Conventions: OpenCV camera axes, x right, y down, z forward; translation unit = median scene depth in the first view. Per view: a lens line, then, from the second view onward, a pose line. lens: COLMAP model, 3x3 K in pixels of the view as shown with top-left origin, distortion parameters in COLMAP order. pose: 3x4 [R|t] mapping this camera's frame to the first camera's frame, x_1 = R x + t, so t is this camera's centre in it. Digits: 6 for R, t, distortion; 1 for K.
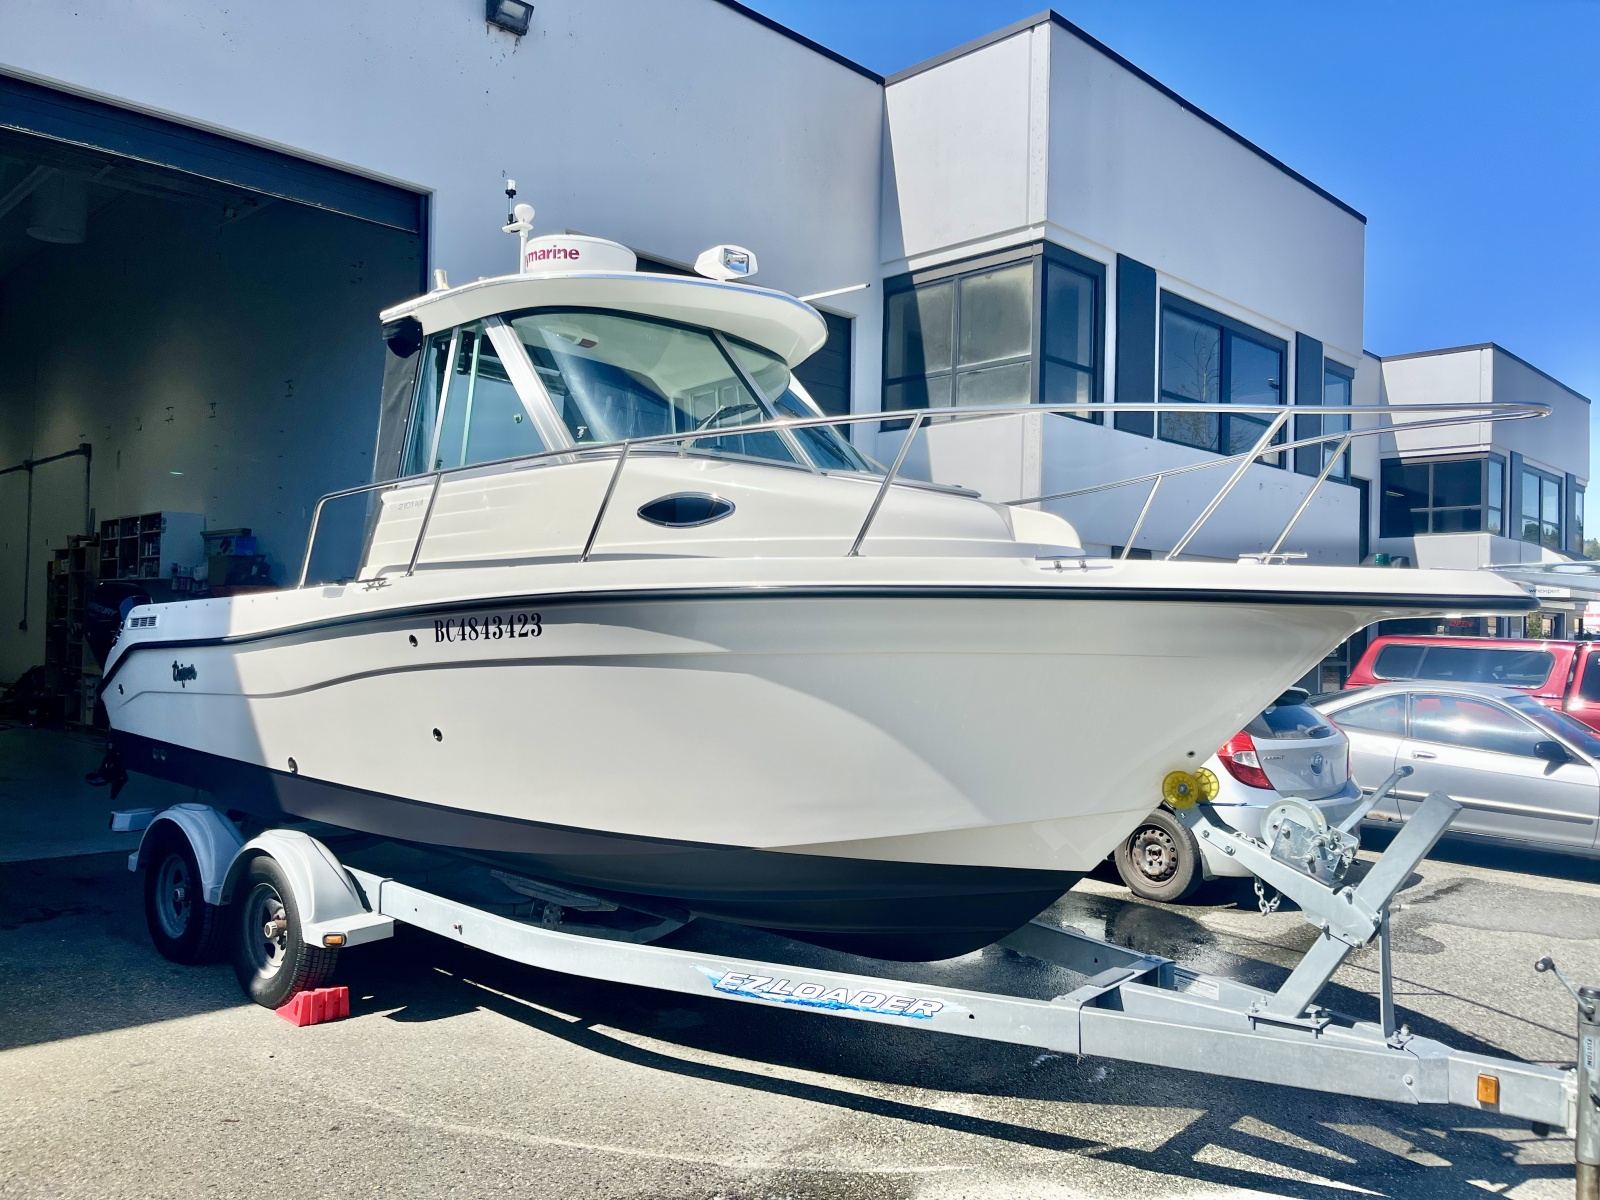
lens RADIAL K [[1202.6, 0, 796.4], [0, 1202.6, 594.4], [0, 0, 1]] dist [0.021462, -0.010299]
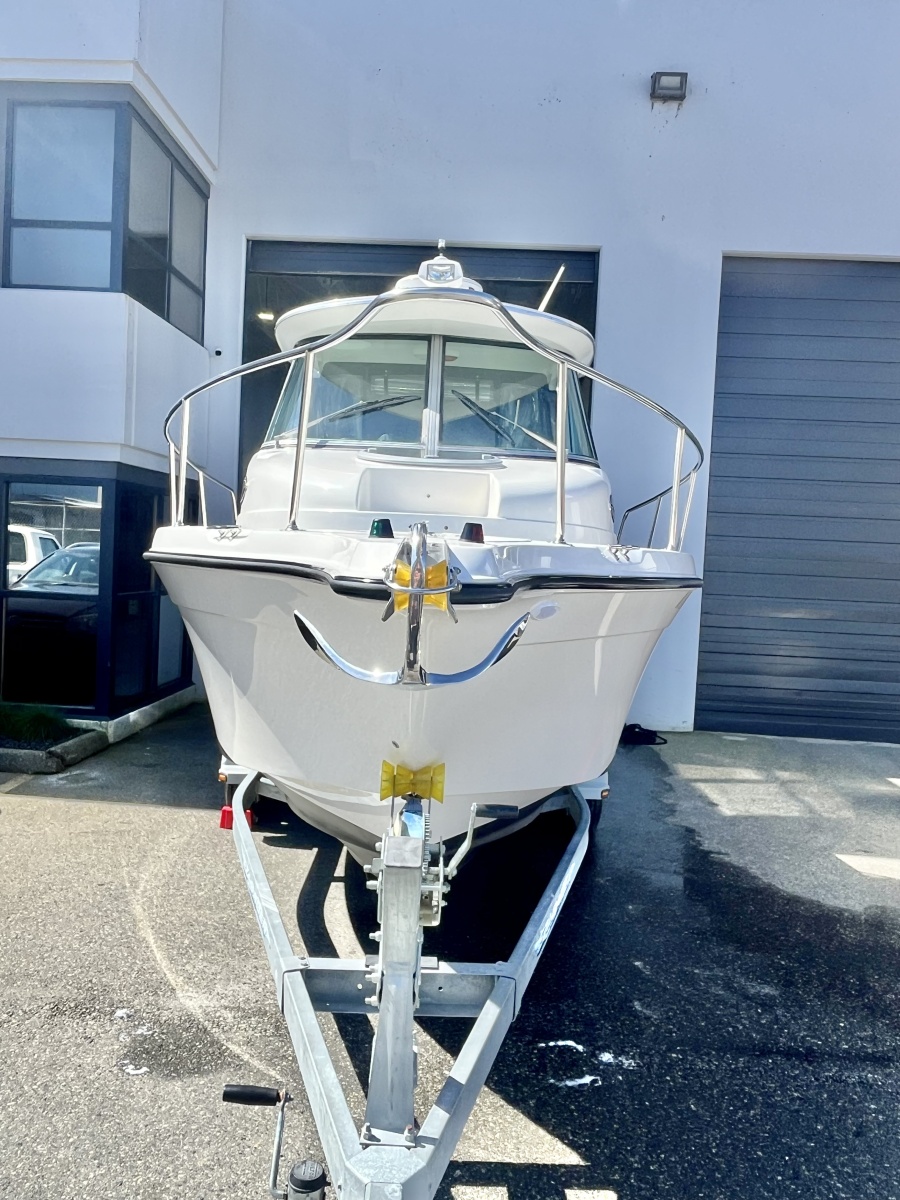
lens RADIAL K [[884.9, 0, 454.0], [0, 884.9, 607.8], [0, 0, 1]] dist [-0.014575, -0.001200]
pose [[0.671020, 0.058511, -0.739127, 0.634329], [-0.014413, 0.997722, 0.065897, -0.013542], [0.741299, -0.033565, 0.670335, 0.452329]]
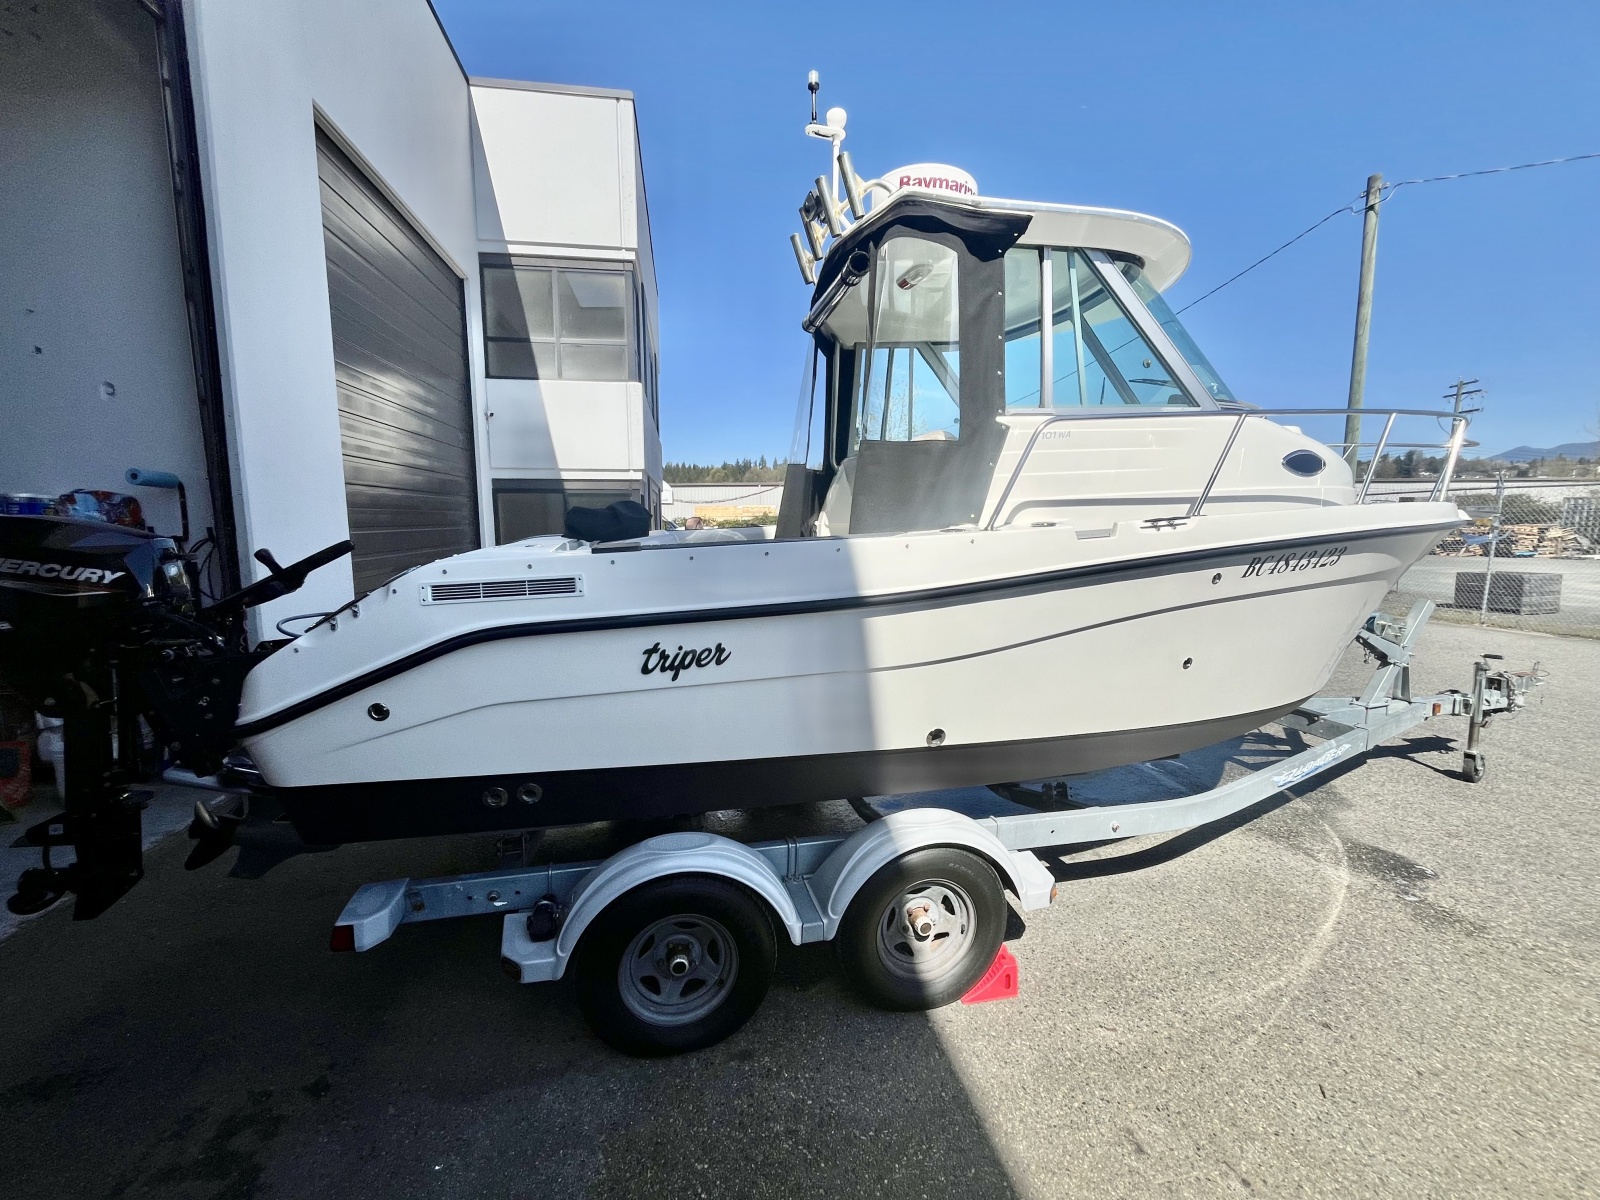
lens RADIAL K [[642.8, 0, 794.2], [0, 642.8, 595.9], [0, 0, 1]] dist [-0.003011, -0.000135]
pose [[0.586710, -0.119272, 0.800966, -0.864846], [-0.003039, 0.988763, 0.149463, -0.024690], [-0.809792, -0.090126, 0.579754, 0.868100]]
